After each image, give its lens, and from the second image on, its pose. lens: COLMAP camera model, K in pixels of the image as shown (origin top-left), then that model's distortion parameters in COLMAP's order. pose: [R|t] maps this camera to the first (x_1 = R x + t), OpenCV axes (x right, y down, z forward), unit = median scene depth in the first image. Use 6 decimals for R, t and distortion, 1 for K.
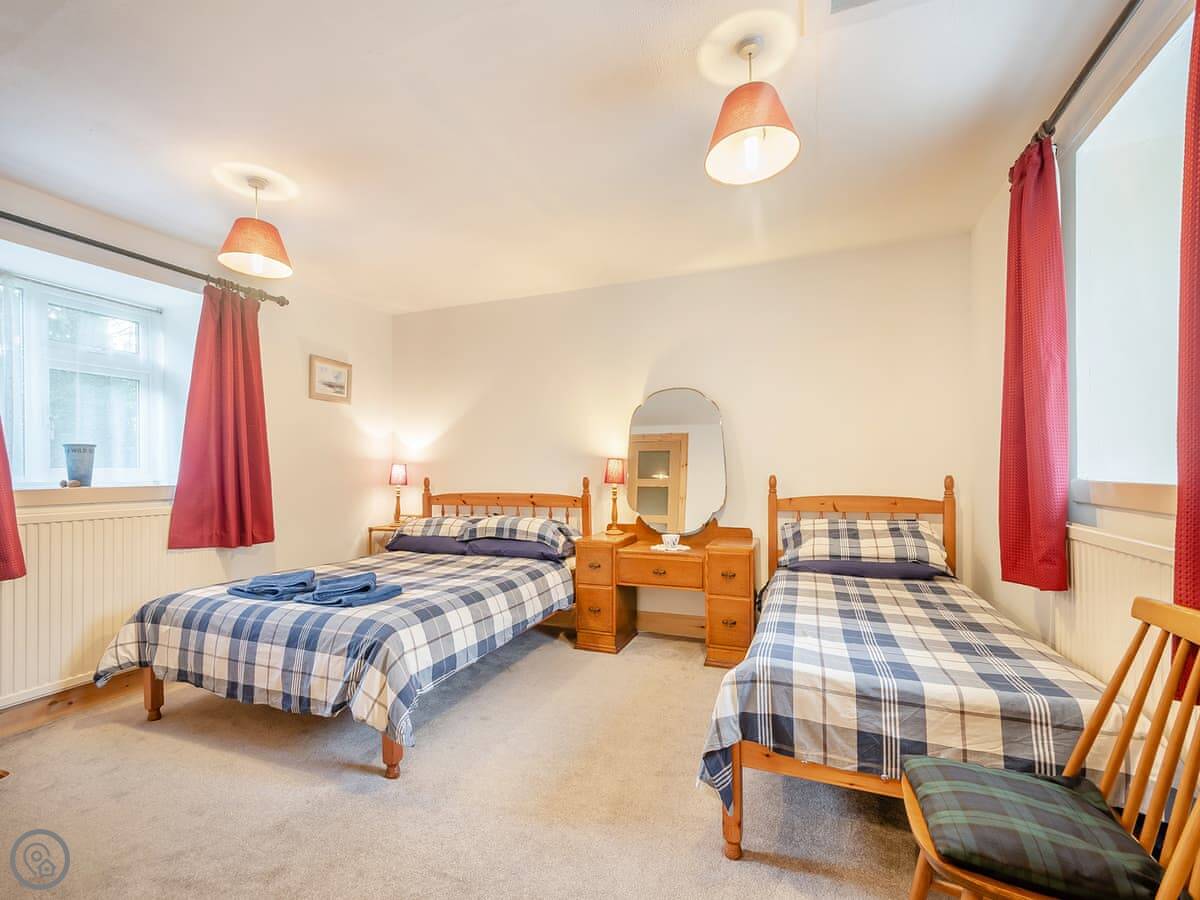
lens RADIAL K [[536.0, 0, 598.1], [0, 536.0, 461.3], [0, 0, 1]] dist [0.012674, -0.004607]
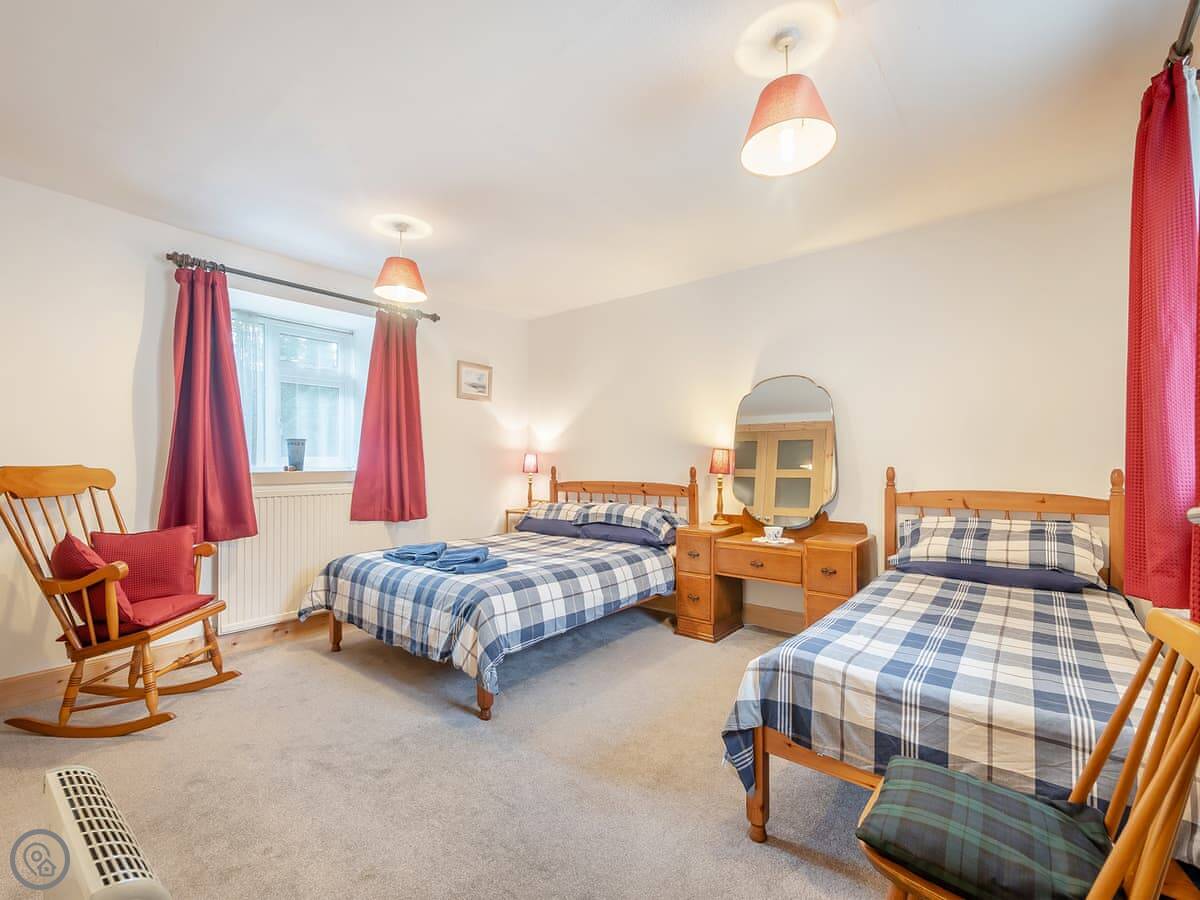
lens RADIAL K [[545.2, 0, 600.0], [0, 545.2, 450.0], [0, 0, 1]] dist [0.003857, -0.000936]
pose [[0.951134, -0.000884, -0.308777, 0.190098], [0.000289, 0.999998, -0.001974, -0.001567], [0.308778, 0.001788, 0.951133, -0.052080]]
